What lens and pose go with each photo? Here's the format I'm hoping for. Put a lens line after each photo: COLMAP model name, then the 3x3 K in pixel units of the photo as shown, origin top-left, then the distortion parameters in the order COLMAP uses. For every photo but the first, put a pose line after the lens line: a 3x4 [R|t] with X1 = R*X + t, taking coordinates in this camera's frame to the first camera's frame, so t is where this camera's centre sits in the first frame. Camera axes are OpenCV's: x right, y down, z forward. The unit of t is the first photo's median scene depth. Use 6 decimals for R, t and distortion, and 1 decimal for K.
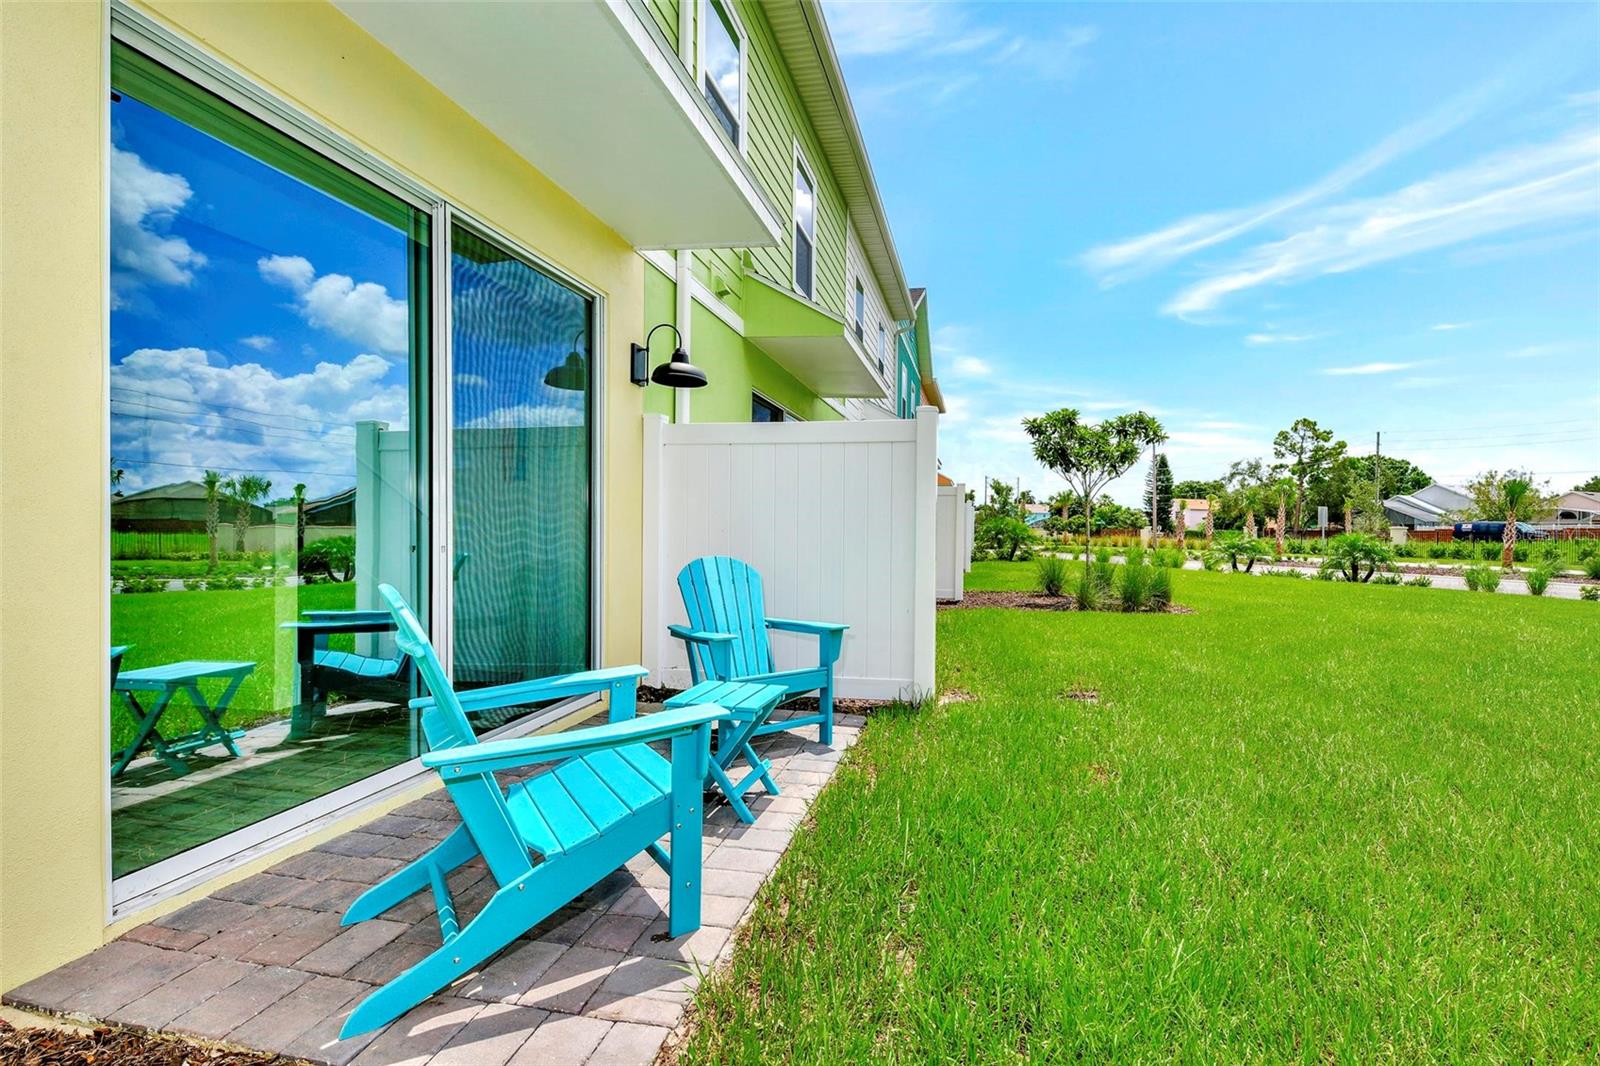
lens RADIAL K [[703.2, 0, 838.3], [0, 703.2, 537.0], [0, 0, 1]] dist [-0.001631, -0.000159]
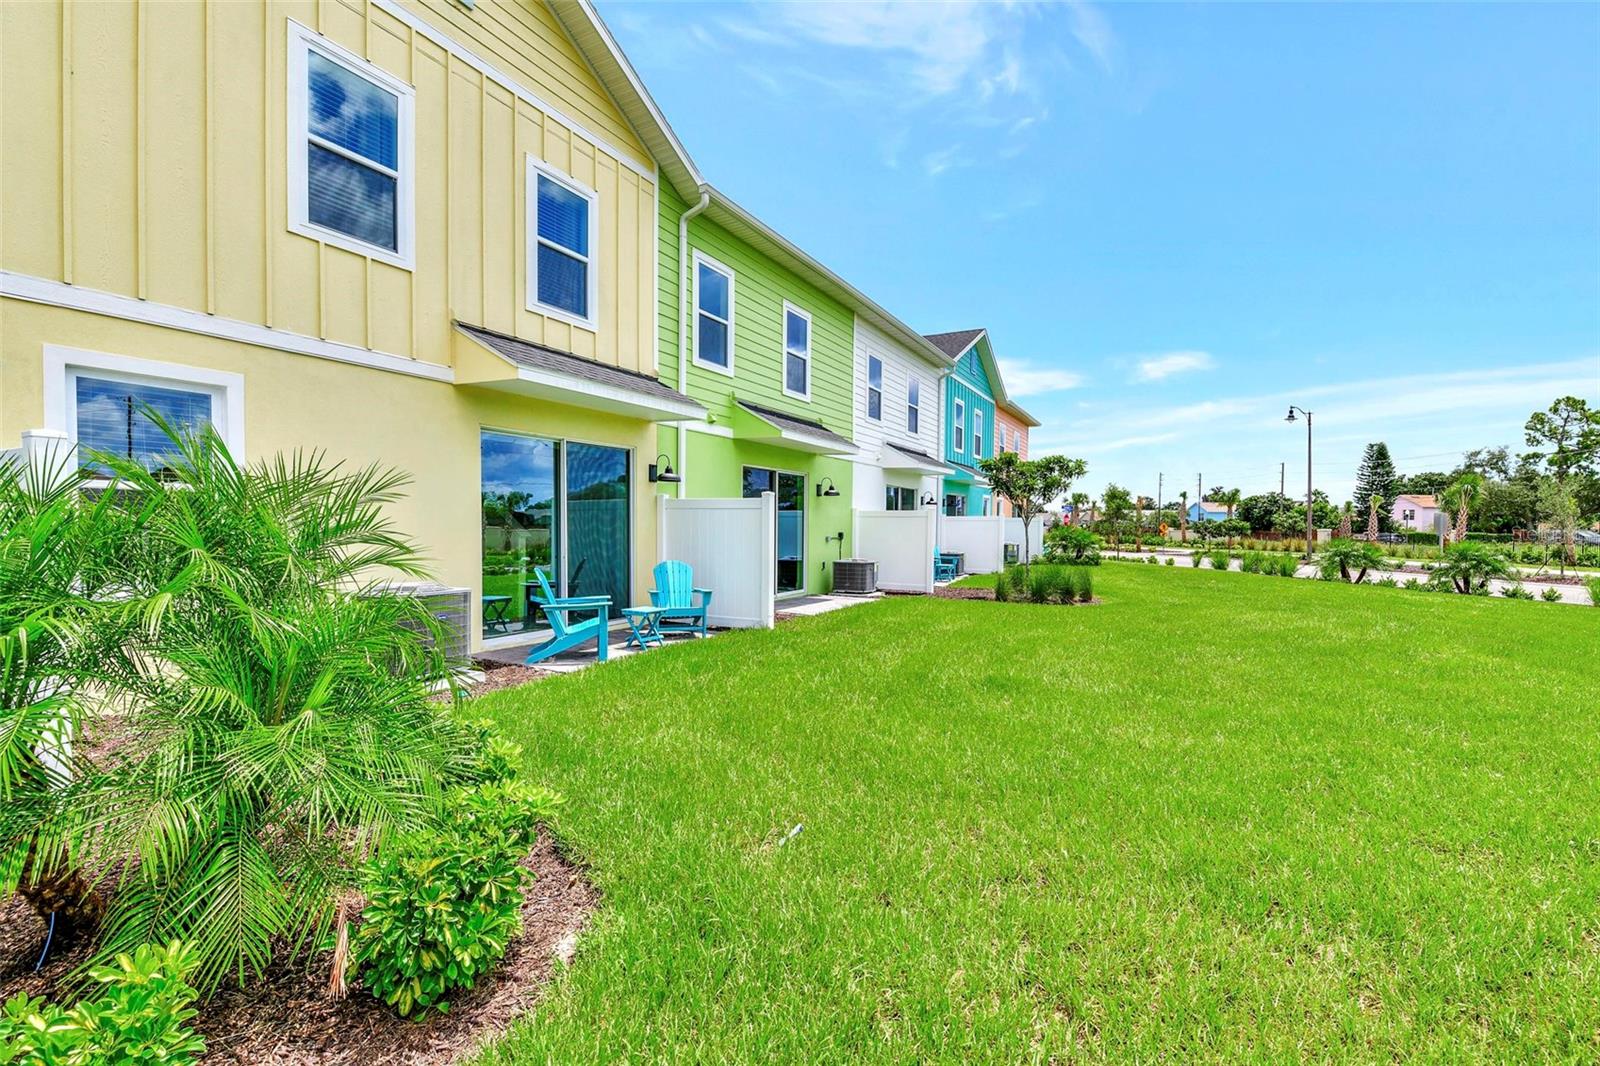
lens RADIAL K [[686.1, 0, 765.1], [0, 686.1, 547.9], [0, 0, 1]] dist [0.001204, -0.000012]
pose [[0.941700, 0.008653, -0.336343, 0.057306], [-0.003210, 0.999855, 0.016737, -0.003543], [0.336439, -0.014682, 0.941591, -0.068183]]
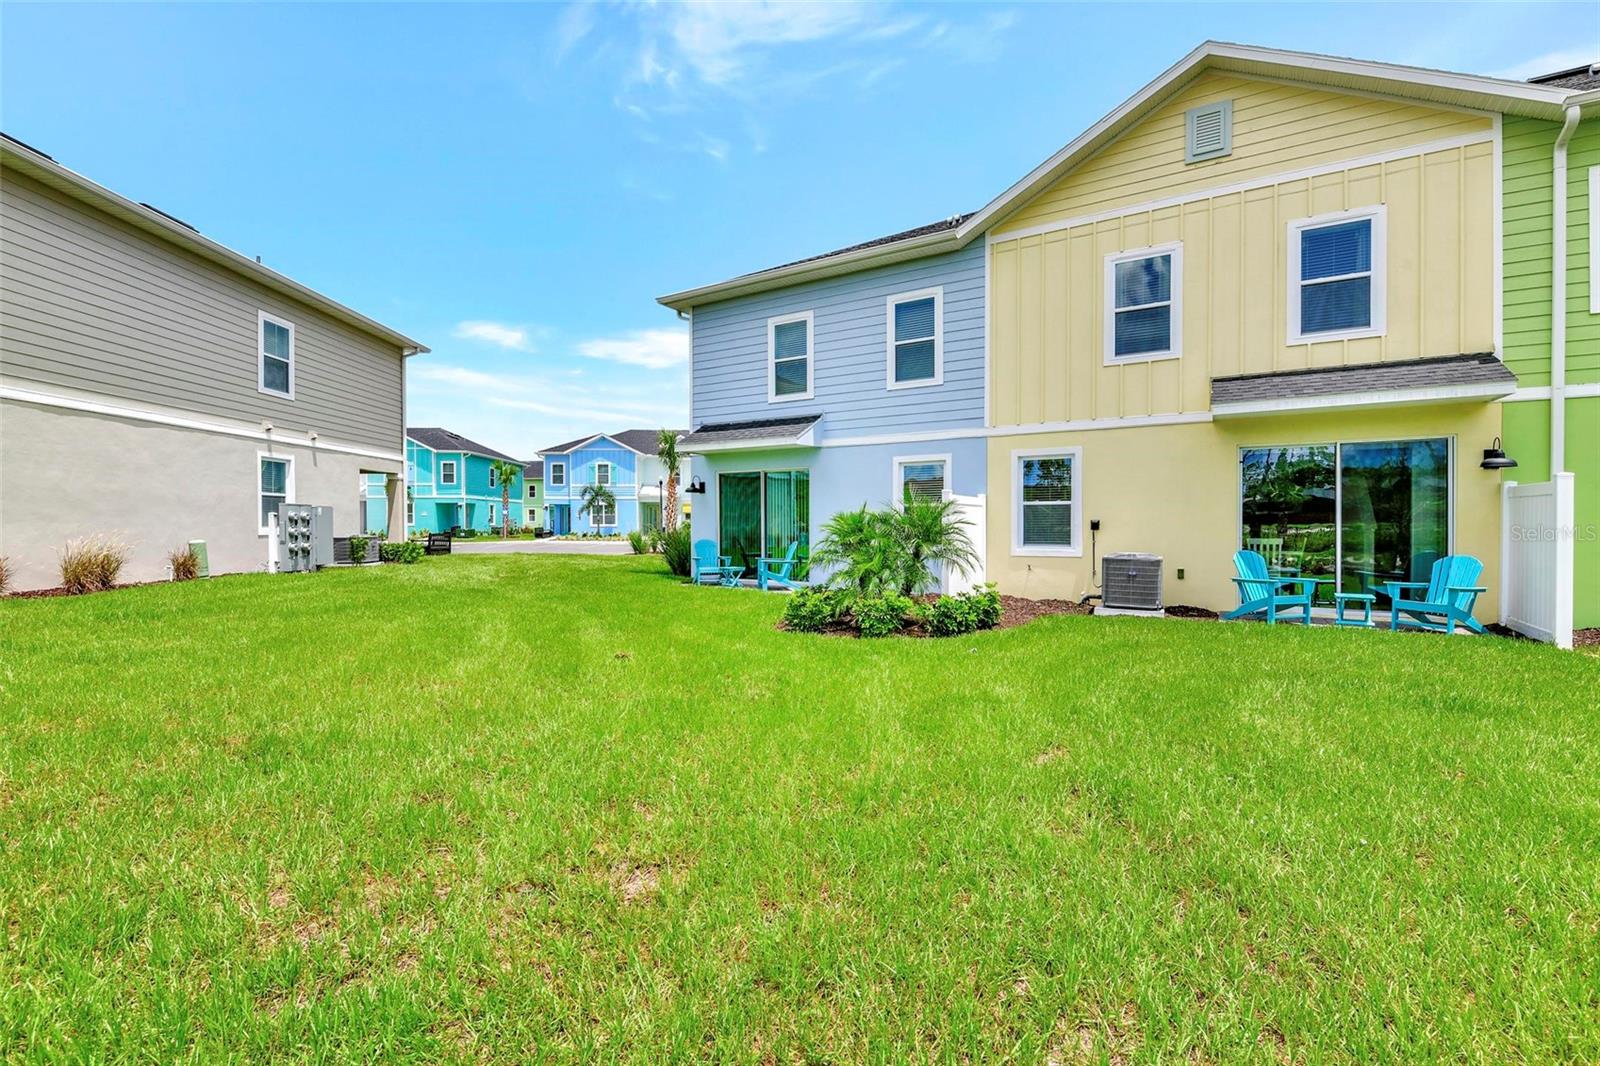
lens RADIAL K [[713.6, 0, 800.0], [0, 713.6, 533.0], [0, 0, 1]] dist [0.003170, -0.000704]
pose [[-0.346167, 0.009989, -0.938120, 0.168615], [-0.011840, 0.999817, 0.015015, -0.003282], [0.938098, 0.016305, -0.345985, -0.009895]]
